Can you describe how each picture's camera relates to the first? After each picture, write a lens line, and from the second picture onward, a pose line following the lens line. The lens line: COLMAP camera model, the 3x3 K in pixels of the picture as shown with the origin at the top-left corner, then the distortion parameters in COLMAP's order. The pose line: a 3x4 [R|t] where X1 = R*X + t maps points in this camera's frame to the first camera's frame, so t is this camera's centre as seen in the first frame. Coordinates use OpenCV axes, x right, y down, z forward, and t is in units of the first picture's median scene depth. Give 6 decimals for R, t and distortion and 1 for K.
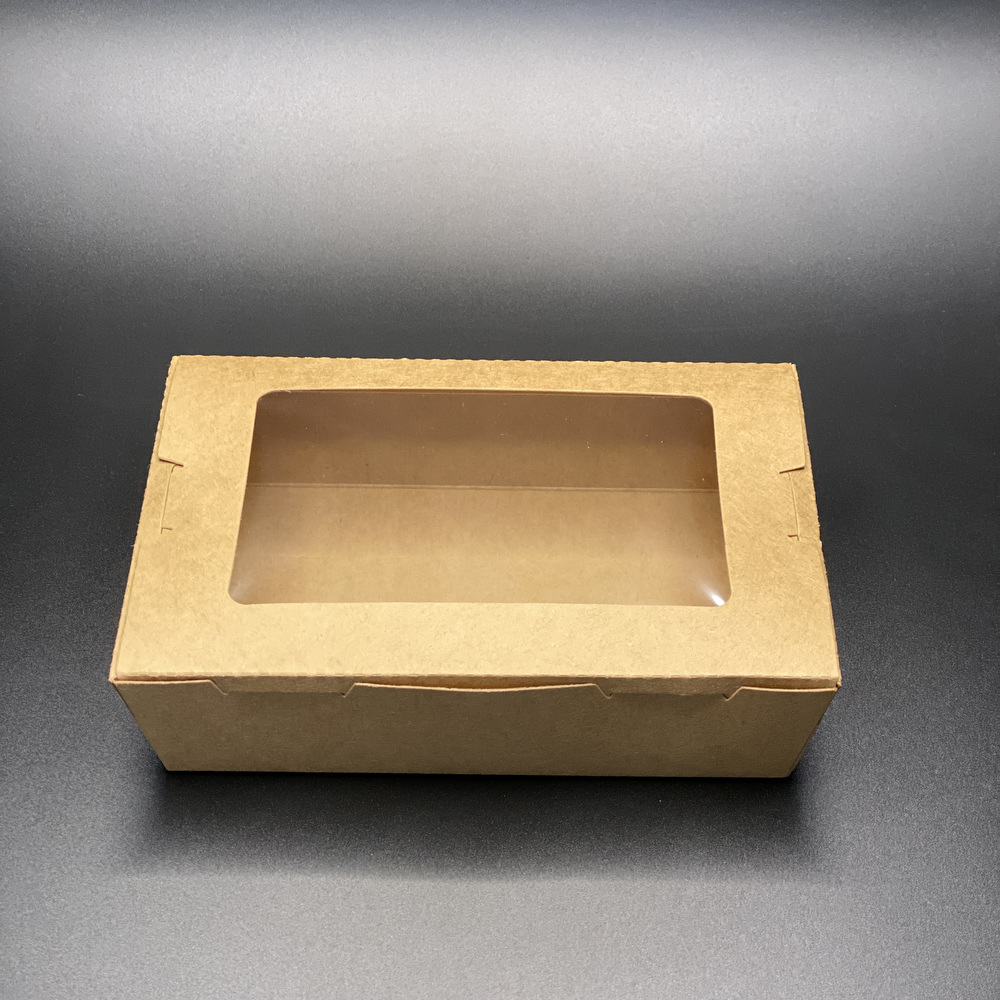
lens RADIAL K [[2028.4, 0, 499.7], [0, 2028.4, 482.6], [0, 0, 1]] dist [0.043546, 0.113370]
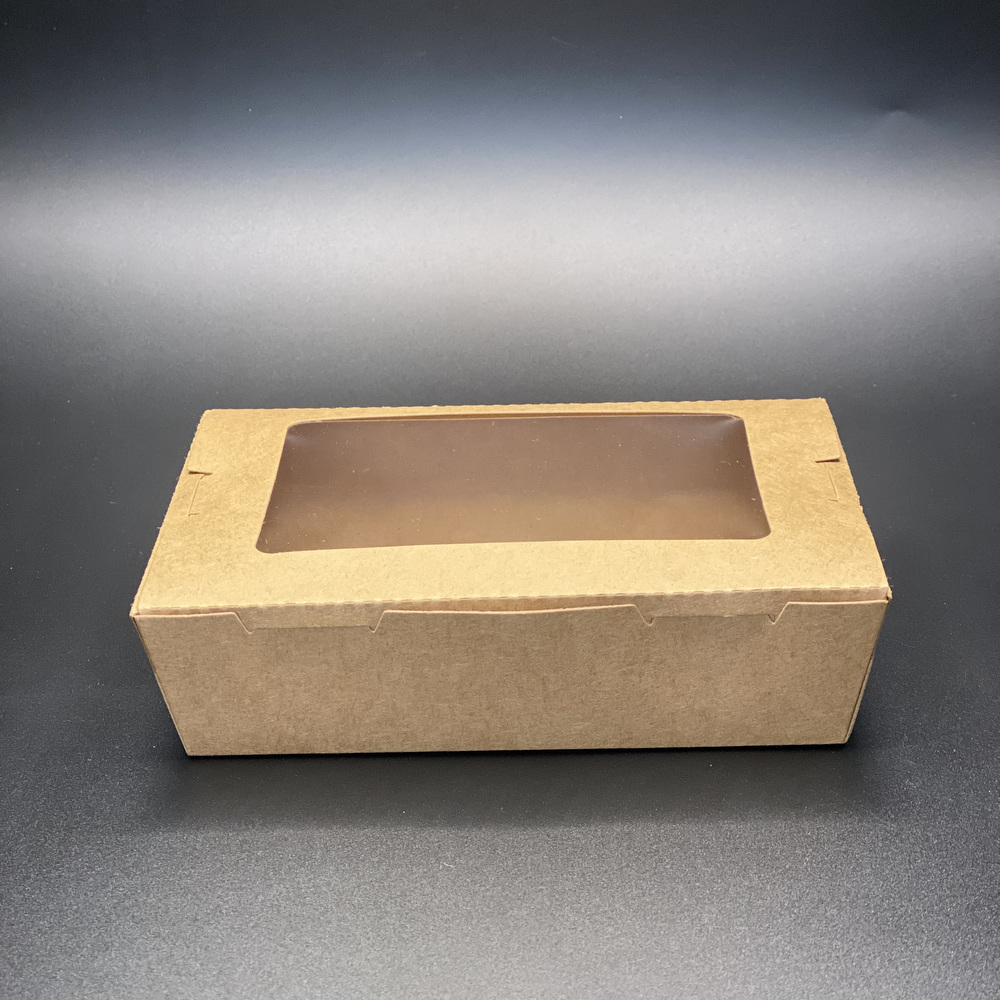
lens RADIAL K [[2028.4, 0, 499.7], [0, 2028.4, 482.6], [0, 0, 1]] dist [0.043546, 0.113370]
pose [[0.999490, -0.027578, -0.016131, 0.000426], [0.021057, 0.948342, -0.316550, 0.339123], [0.024028, 0.316049, 0.948439, 0.068616]]
